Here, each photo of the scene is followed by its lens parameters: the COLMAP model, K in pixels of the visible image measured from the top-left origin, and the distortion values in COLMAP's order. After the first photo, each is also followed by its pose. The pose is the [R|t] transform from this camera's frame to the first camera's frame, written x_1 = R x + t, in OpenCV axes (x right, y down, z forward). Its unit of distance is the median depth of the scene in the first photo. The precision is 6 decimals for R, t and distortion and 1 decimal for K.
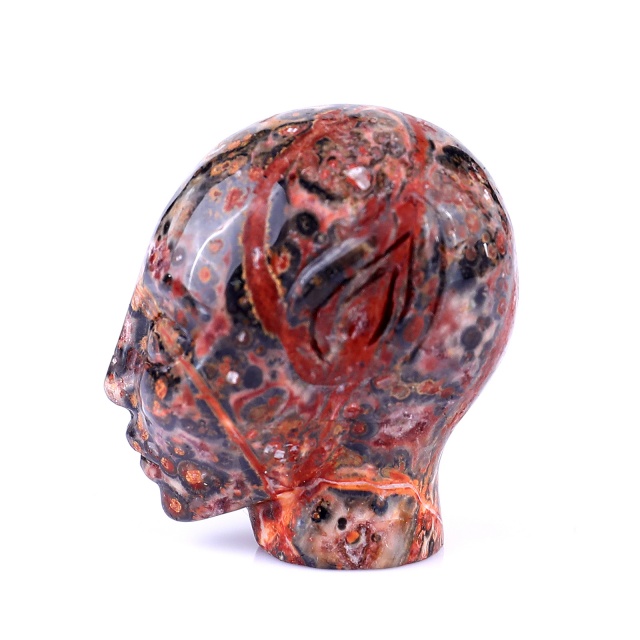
lens RADIAL K [[3544.2, 0, 323.9], [0, 3544.2, 323.2], [0, 0, 1]] dist [1.746758, 0.000000]
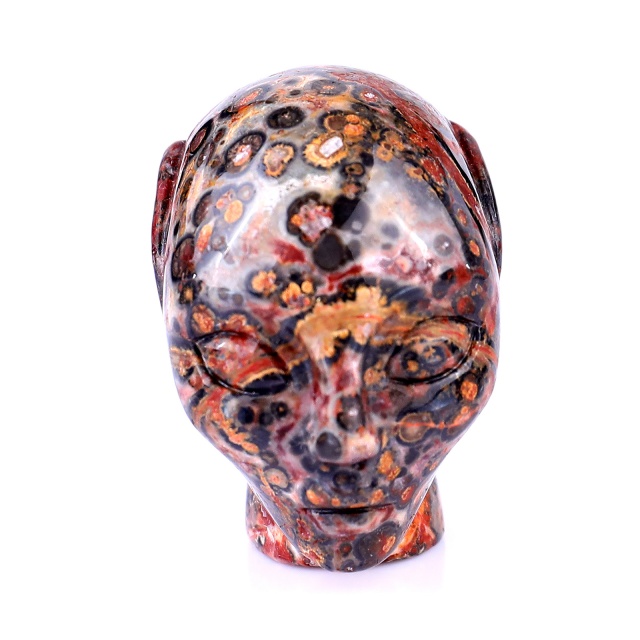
lens RADIAL K [[3544.2, 0, 318.9], [0, 3544.2, 318.2], [0, 0, 1]] dist [1.746758, 0.000000]
pose [[-0.036603, -0.258093, 0.965426, -0.916844], [0.291137, 0.921413, 0.257365, -0.243330], [-0.955981, 0.290492, 0.041414, 0.998261]]
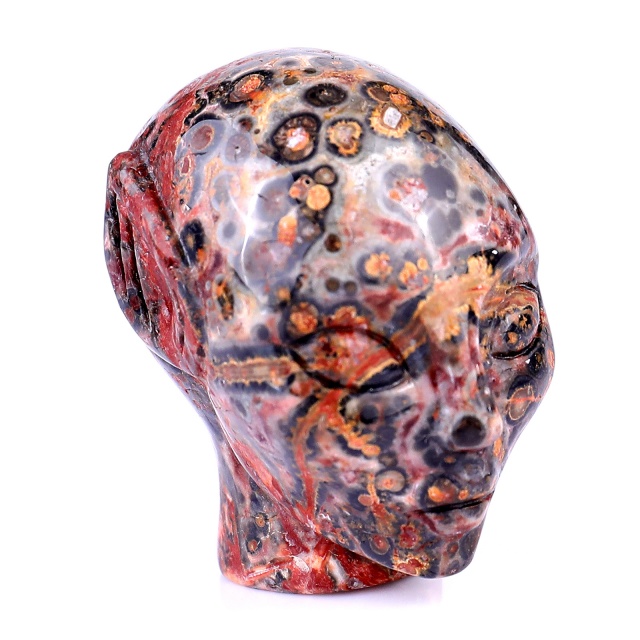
lens RADIAL K [[3544.2, 0, 324.9], [0, 3544.2, 320.4], [0, 0, 1]] dist [1.746758, 0.000000]
pose [[-0.572562, -0.146026, 0.806752, -0.707365], [0.260601, 0.900562, 0.347958, -0.303112], [-0.777341, 0.409468, -0.477573, 1.453674]]
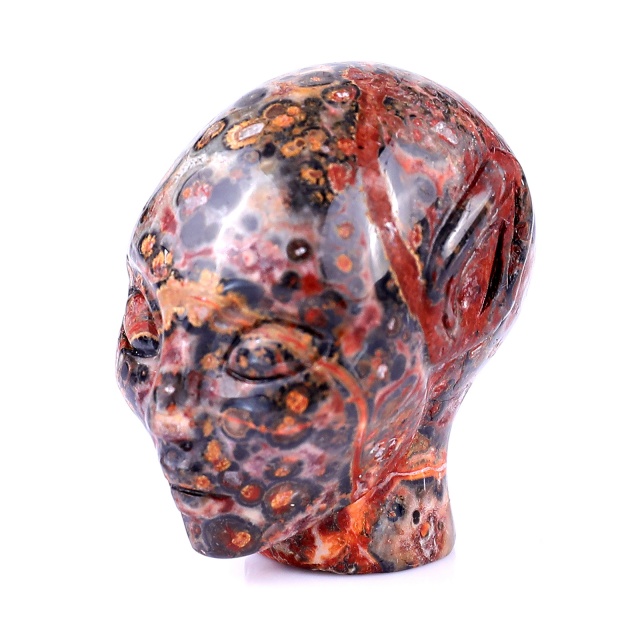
lens RADIAL K [[3544.2, 0, 315.9], [0, 3544.2, 318.3], [0, 0, 1]] dist [1.746758, 0.000000]
pose [[0.696601, -0.160119, 0.699363, -0.658359], [0.166498, 0.984245, 0.059502, -0.053813], [-0.697872, 0.074993, 0.712286, 0.369136]]
